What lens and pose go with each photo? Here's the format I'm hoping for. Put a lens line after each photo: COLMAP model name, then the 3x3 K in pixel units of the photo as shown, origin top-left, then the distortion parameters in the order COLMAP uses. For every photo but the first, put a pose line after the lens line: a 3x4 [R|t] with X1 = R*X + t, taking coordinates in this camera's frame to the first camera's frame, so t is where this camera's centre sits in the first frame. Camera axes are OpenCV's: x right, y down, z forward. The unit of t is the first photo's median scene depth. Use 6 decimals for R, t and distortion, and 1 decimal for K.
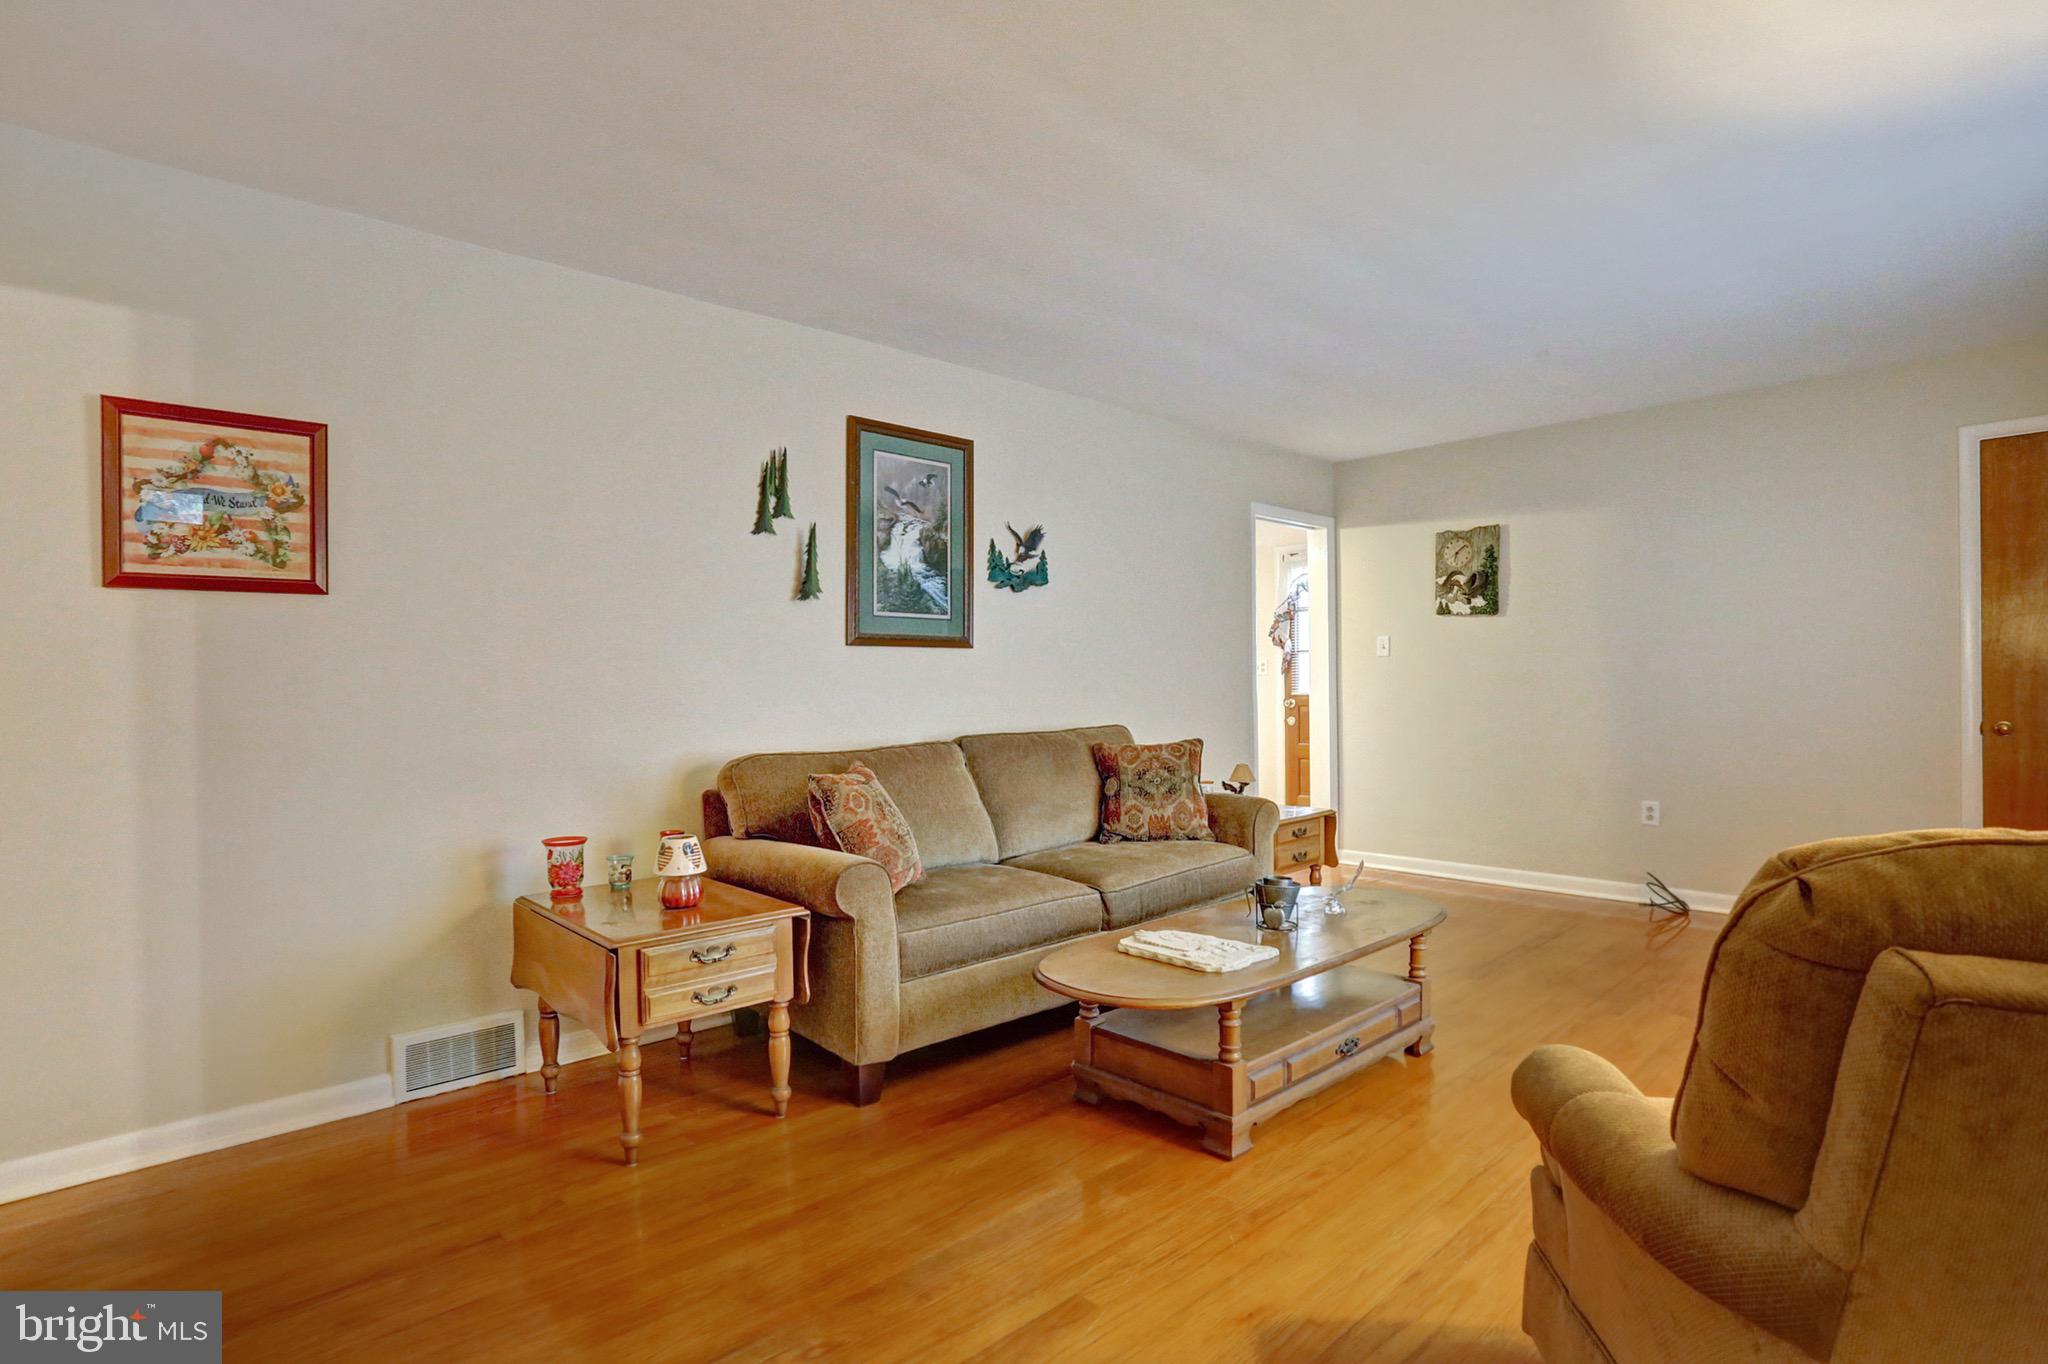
lens RADIAL K [[1056.9, 0, 1089.2], [0, 1056.9, 683.1], [0, 0, 1]] dist [-0.073797, 0.034929]
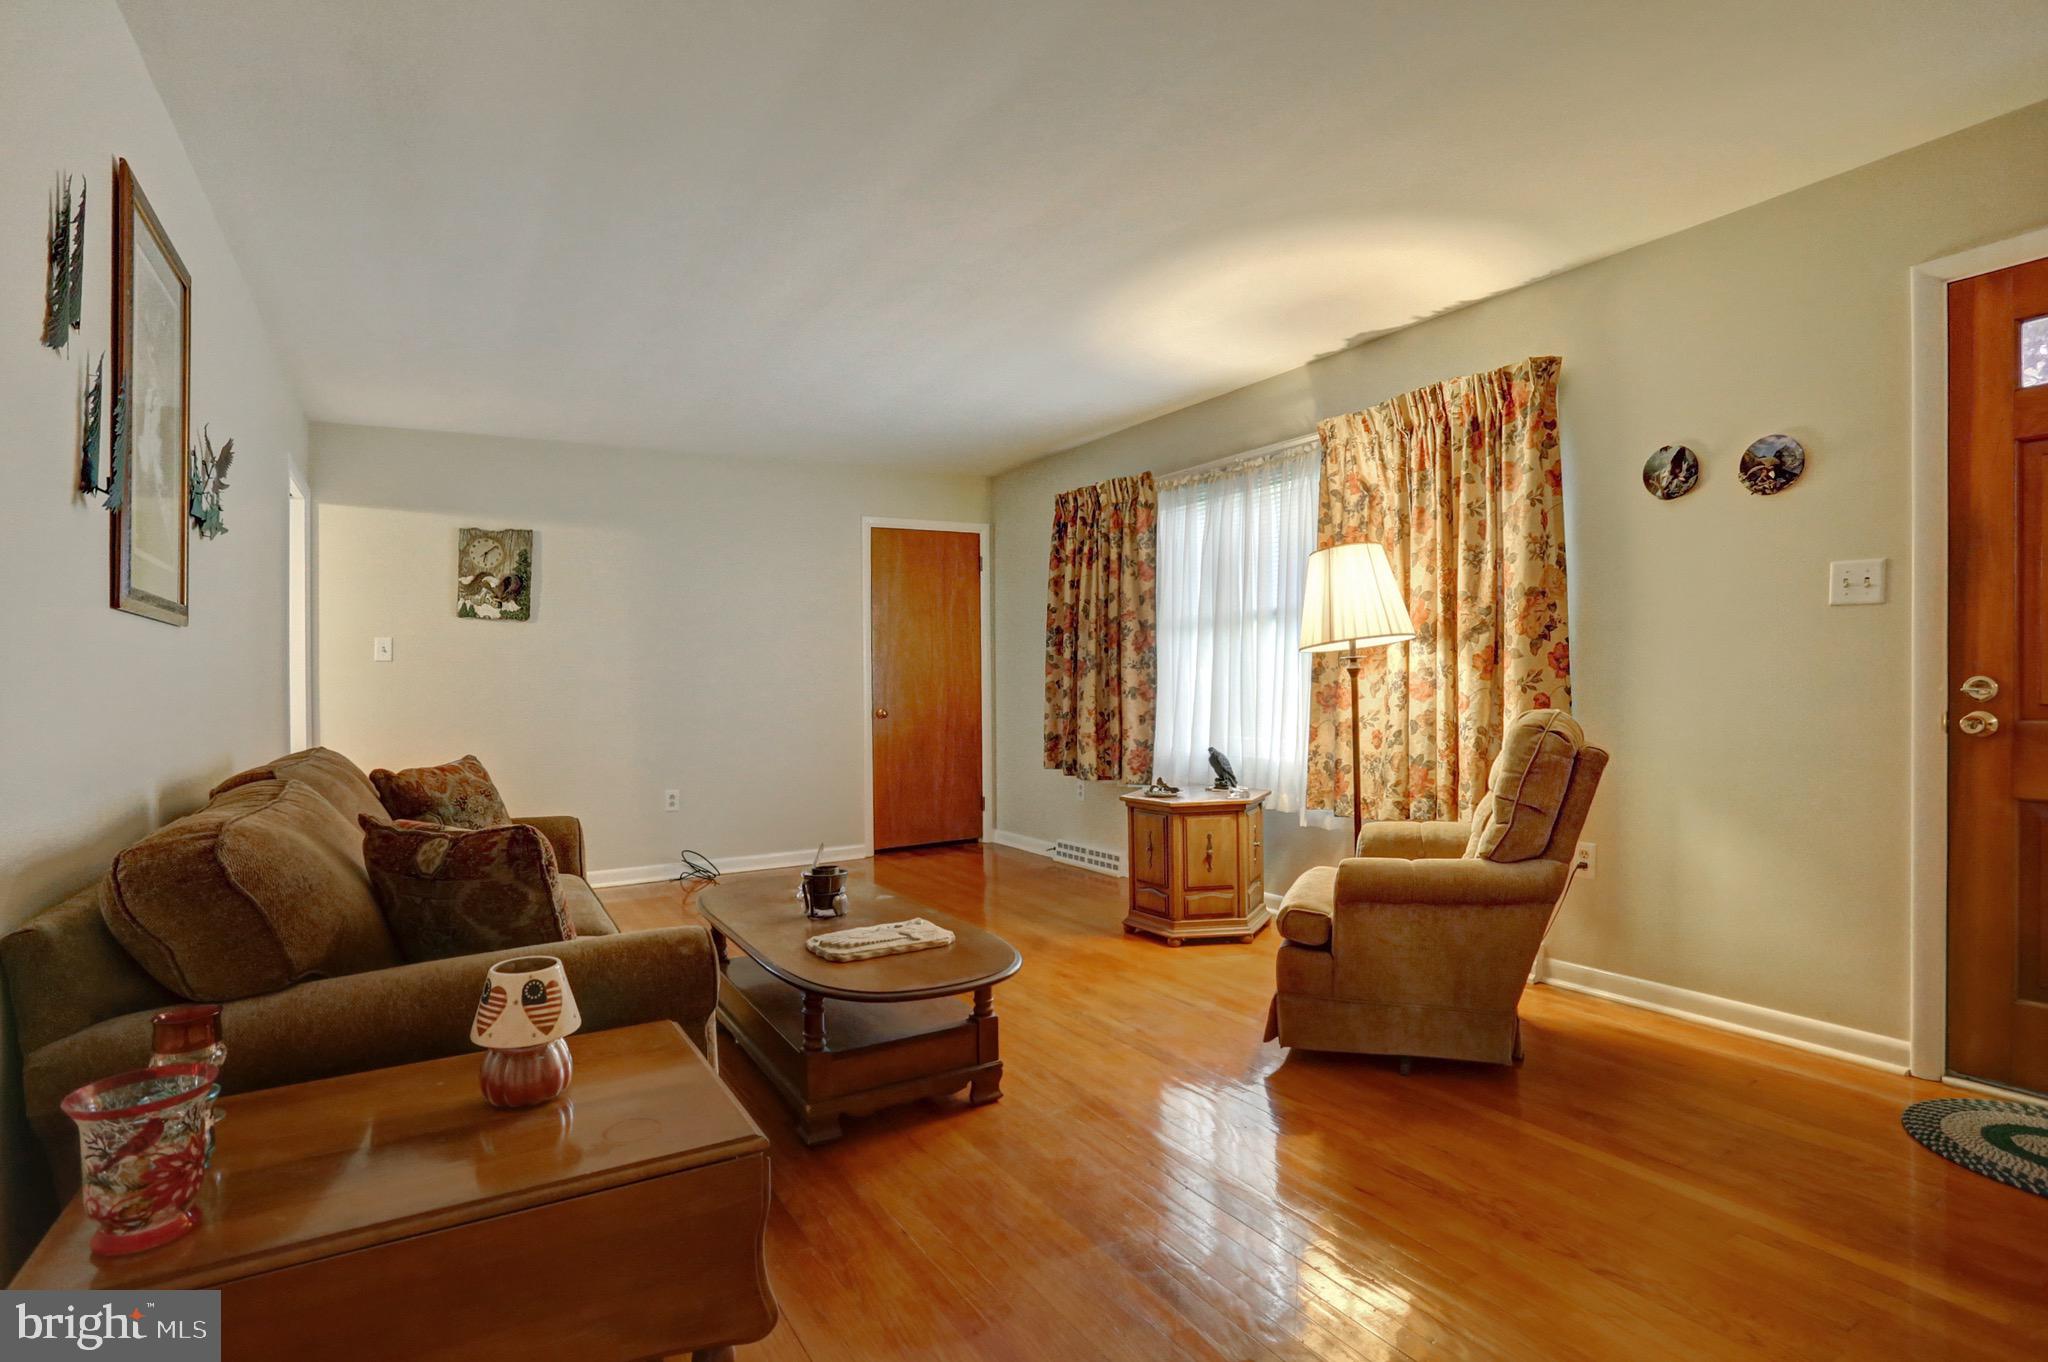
lens RADIAL K [[1017.9, 0, 1025.9], [0, 1017.9, 642.9], [0, 0, 1]] dist [-0.073160, 0.030101]
pose [[0.229514, 0.036713, 0.972613, -0.558710], [0.022348, 0.998826, -0.042976, 0.009159], [-0.973049, 0.031600, 0.228425, 0.429436]]
